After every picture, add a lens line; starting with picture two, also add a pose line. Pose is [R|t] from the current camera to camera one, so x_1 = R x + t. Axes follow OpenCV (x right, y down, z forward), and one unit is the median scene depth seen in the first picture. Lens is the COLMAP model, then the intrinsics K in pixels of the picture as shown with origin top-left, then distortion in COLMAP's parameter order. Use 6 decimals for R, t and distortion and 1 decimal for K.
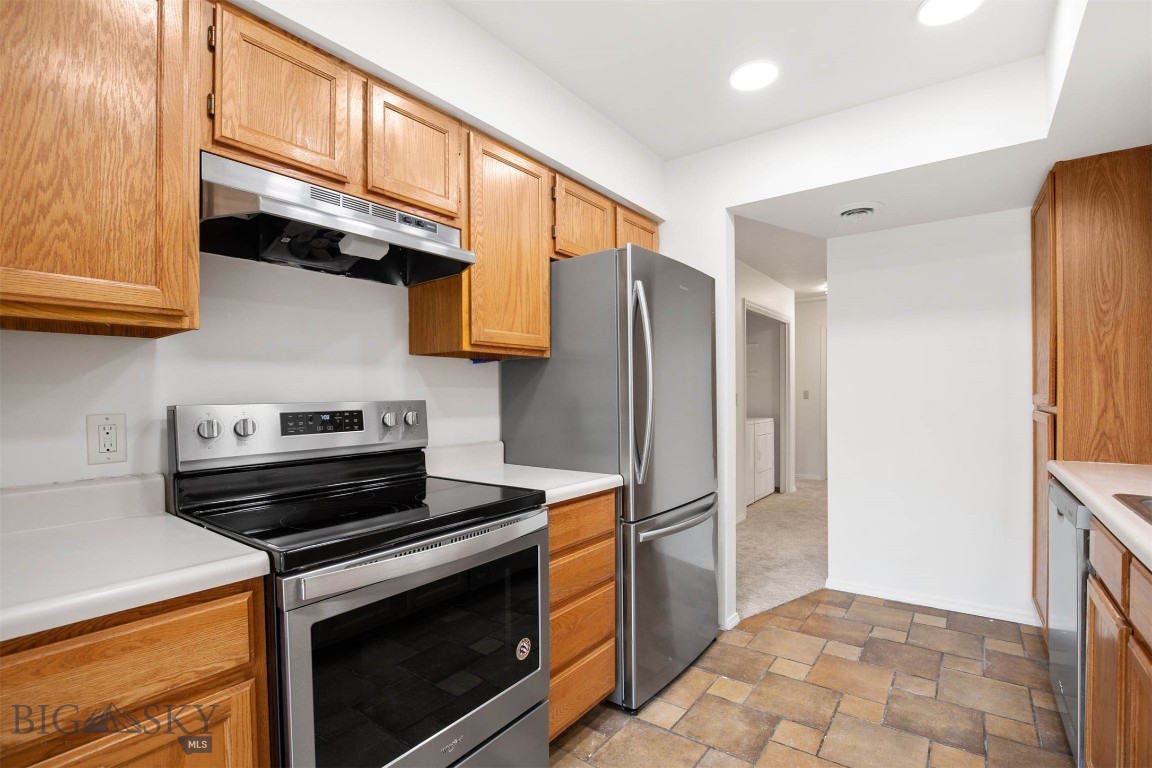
lens RADIAL K [[535.1, 0, 577.8], [0, 535.1, 401.3], [0, 0, 1]] dist [-0.000672, -0.000025]
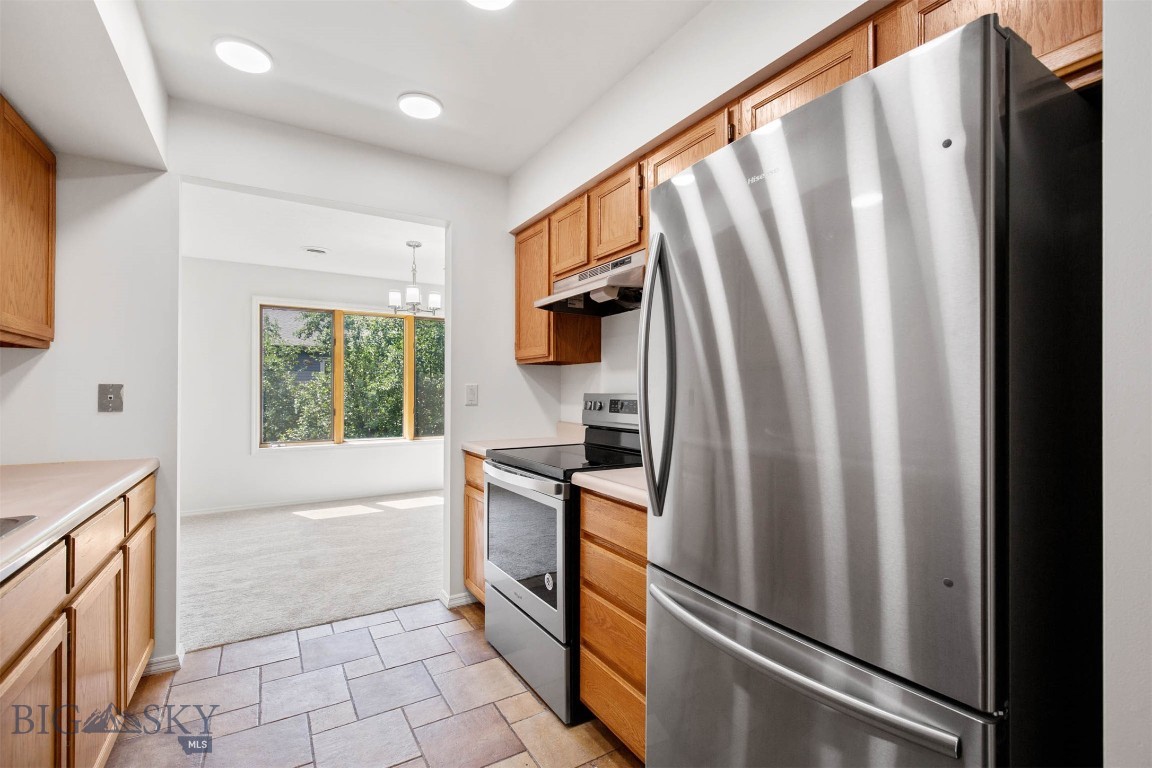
lens RADIAL K [[513.5, 0, 579.7], [0, 513.5, 390.7], [0, 0, 1]] dist [0.003653, 0.000312]
pose [[-0.369297, 0.003164, -0.929306, 0.982932], [-0.013364, 0.999873, 0.008715, -0.019332], [0.929215, 0.015638, -0.369208, 1.435223]]
